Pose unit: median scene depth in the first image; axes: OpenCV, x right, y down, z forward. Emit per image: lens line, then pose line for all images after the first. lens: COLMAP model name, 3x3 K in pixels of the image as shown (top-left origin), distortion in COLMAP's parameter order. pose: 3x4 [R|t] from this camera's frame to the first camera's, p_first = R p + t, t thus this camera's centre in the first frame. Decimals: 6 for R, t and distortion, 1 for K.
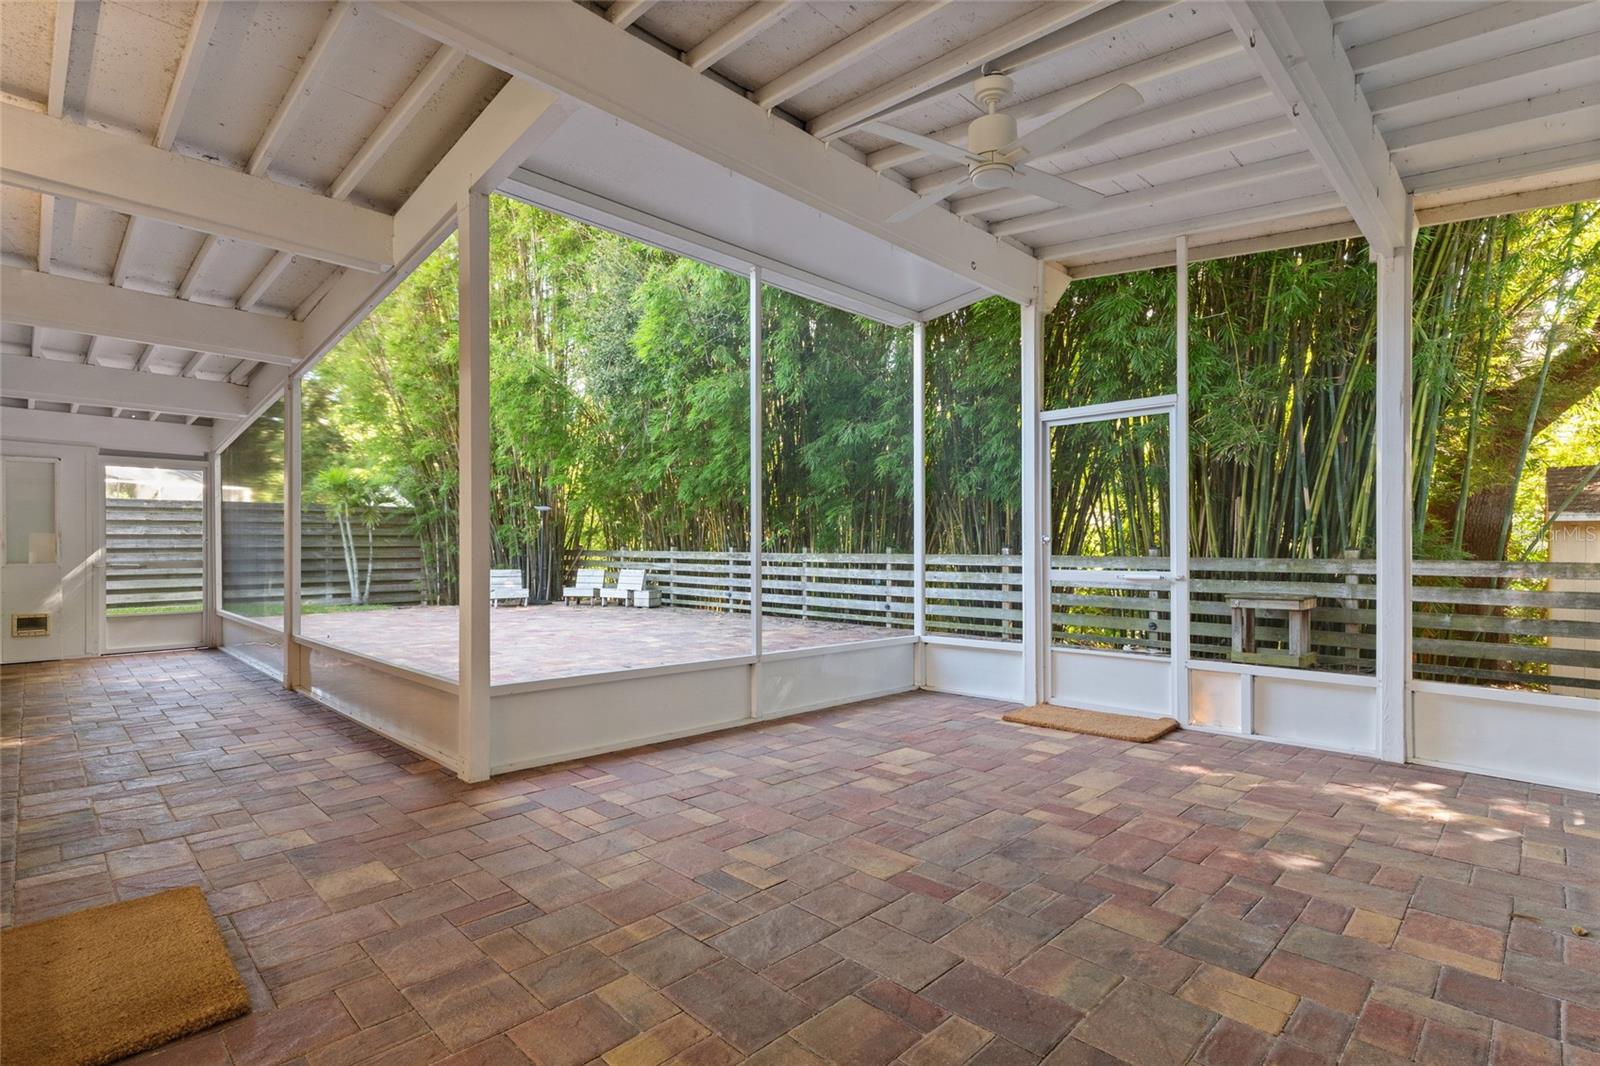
lens RADIAL K [[759.5, 0, 799.9], [0, 759.5, 543.8], [0, 0, 1]] dist [0.013946, -0.000403]
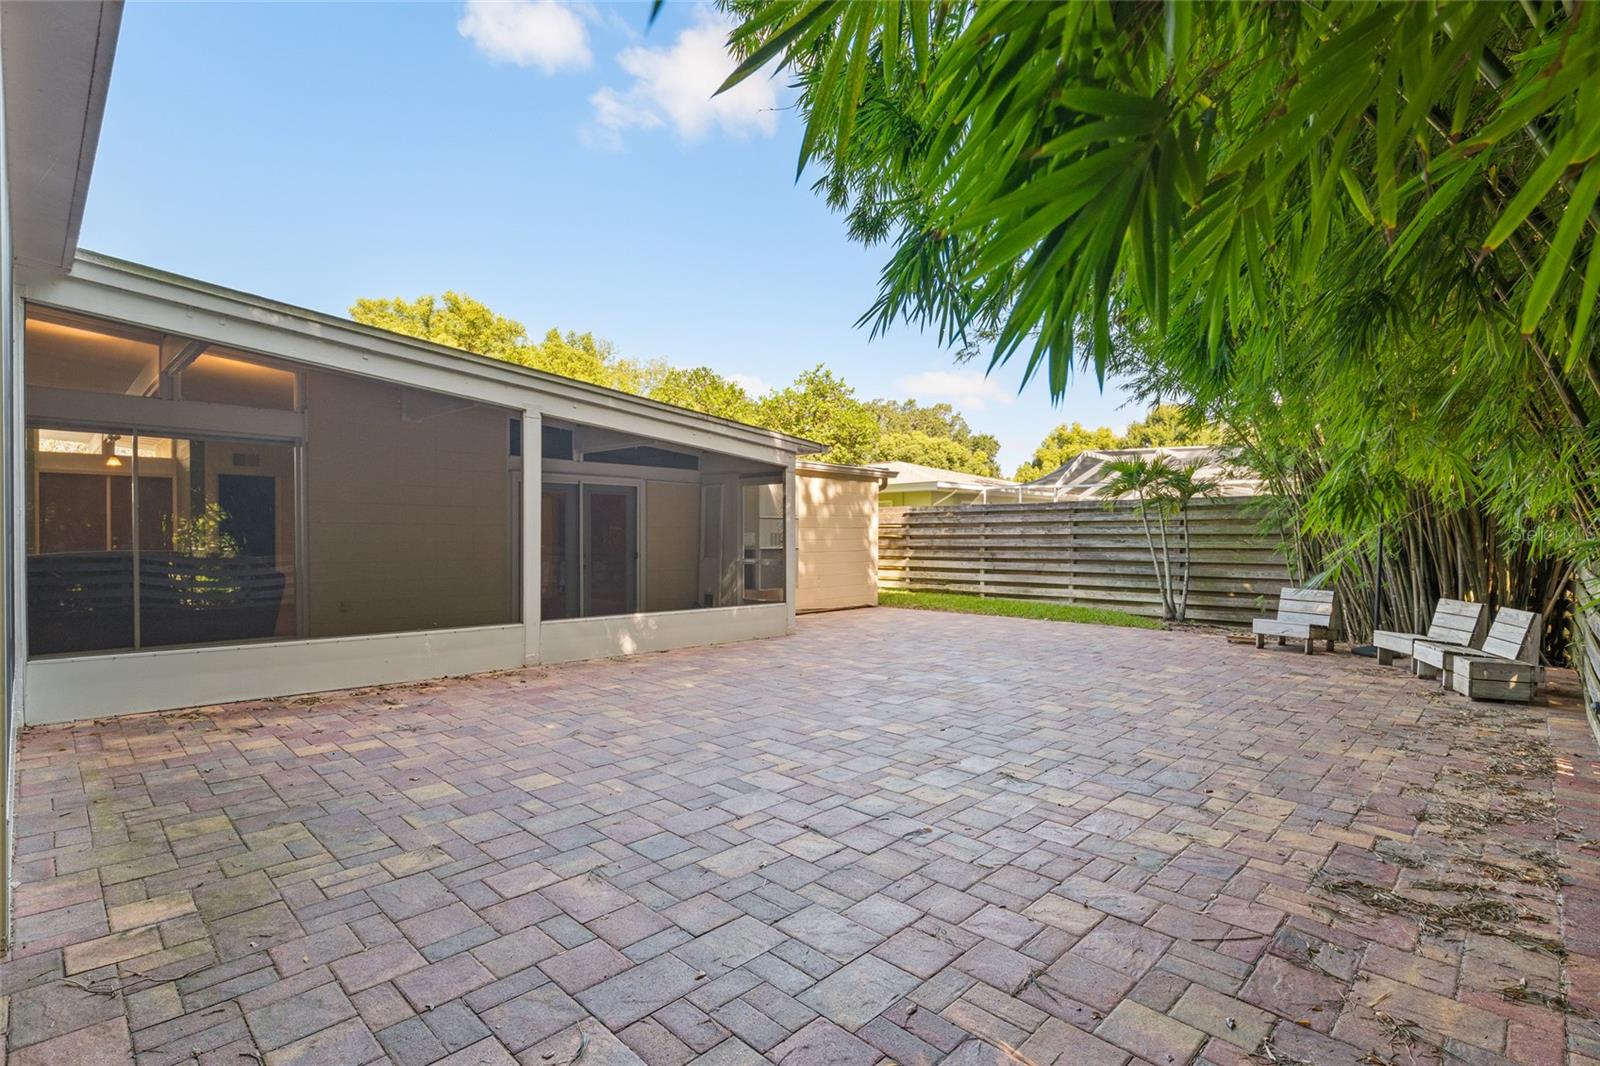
lens RADIAL K [[759.5, 0, 798.4], [0, 759.5, 534.7], [0, 0, 1]] dist [0.013946, -0.000403]
pose [[0.006595, -0.002413, -0.999975, 0.910197], [-0.002074, 0.999995, -0.002426, -0.030314], [0.999976, 0.002090, 0.006590, 2.333553]]
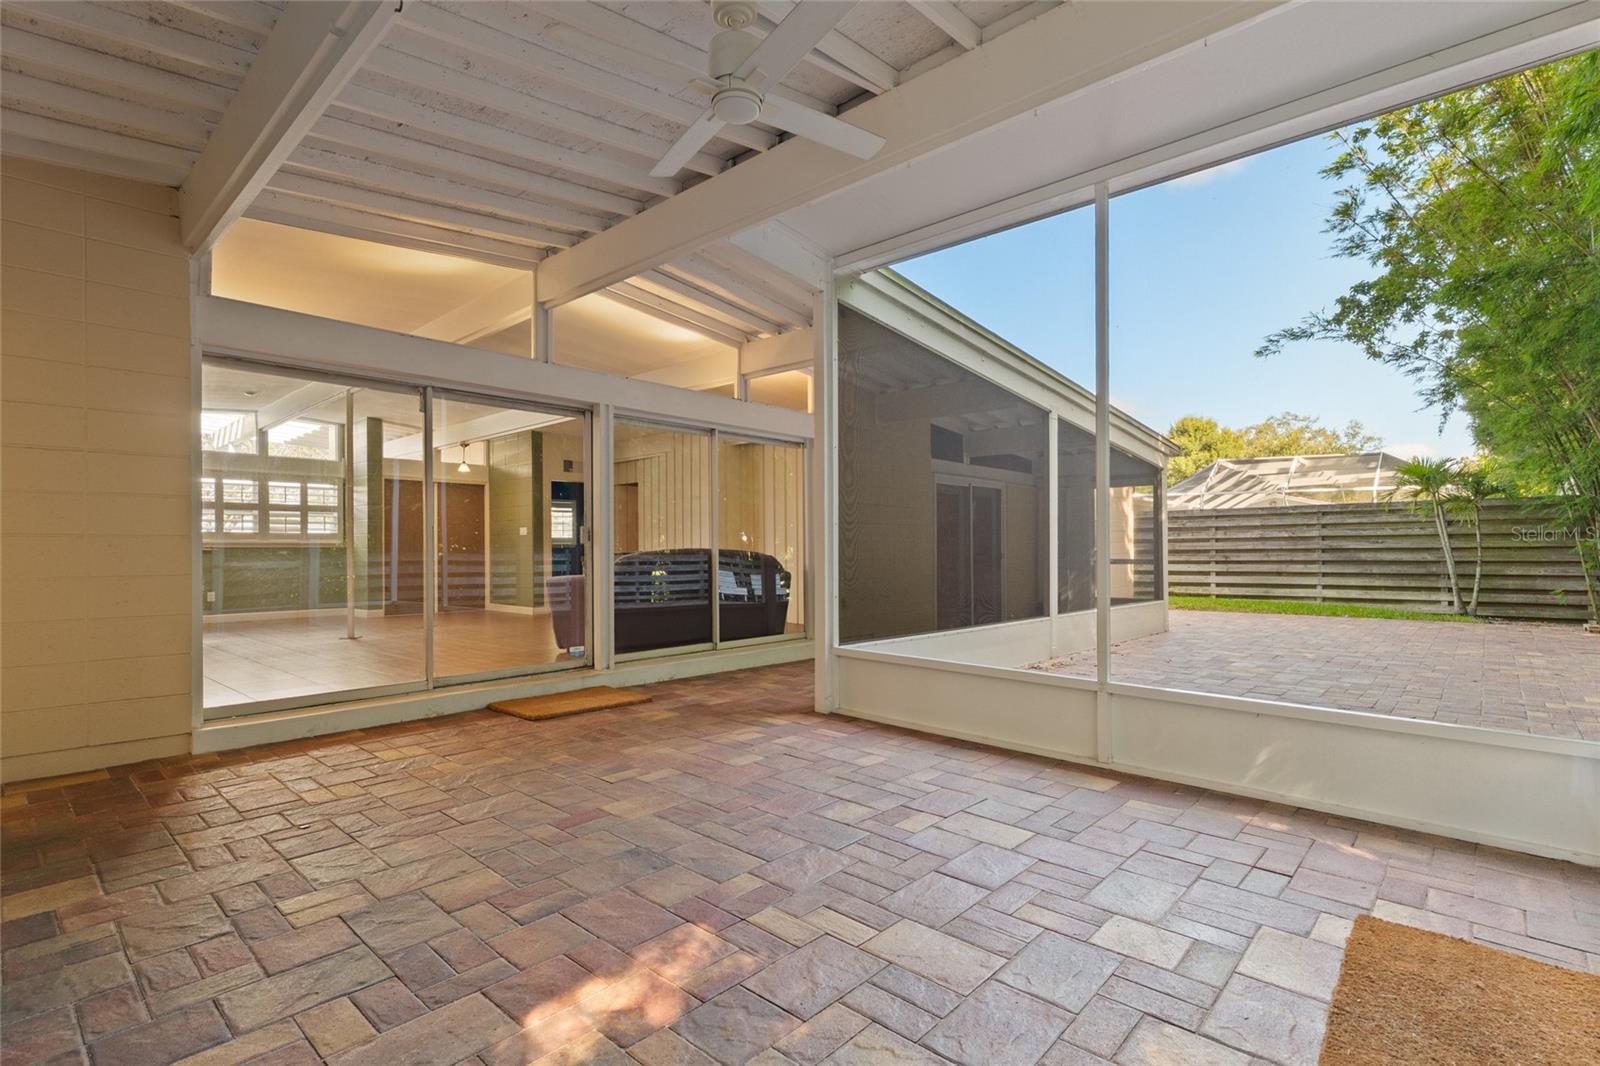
lens RADIAL K [[759.5, 0, 802.8], [0, 759.5, 539.7], [0, 0, 1]] dist [0.013946, -0.000403]
pose [[0.045018, -0.014918, -0.998875, 0.957349], [0.005885, 0.999875, -0.014668, 0.015483], [0.998969, -0.005218, 0.045101, 0.891026]]
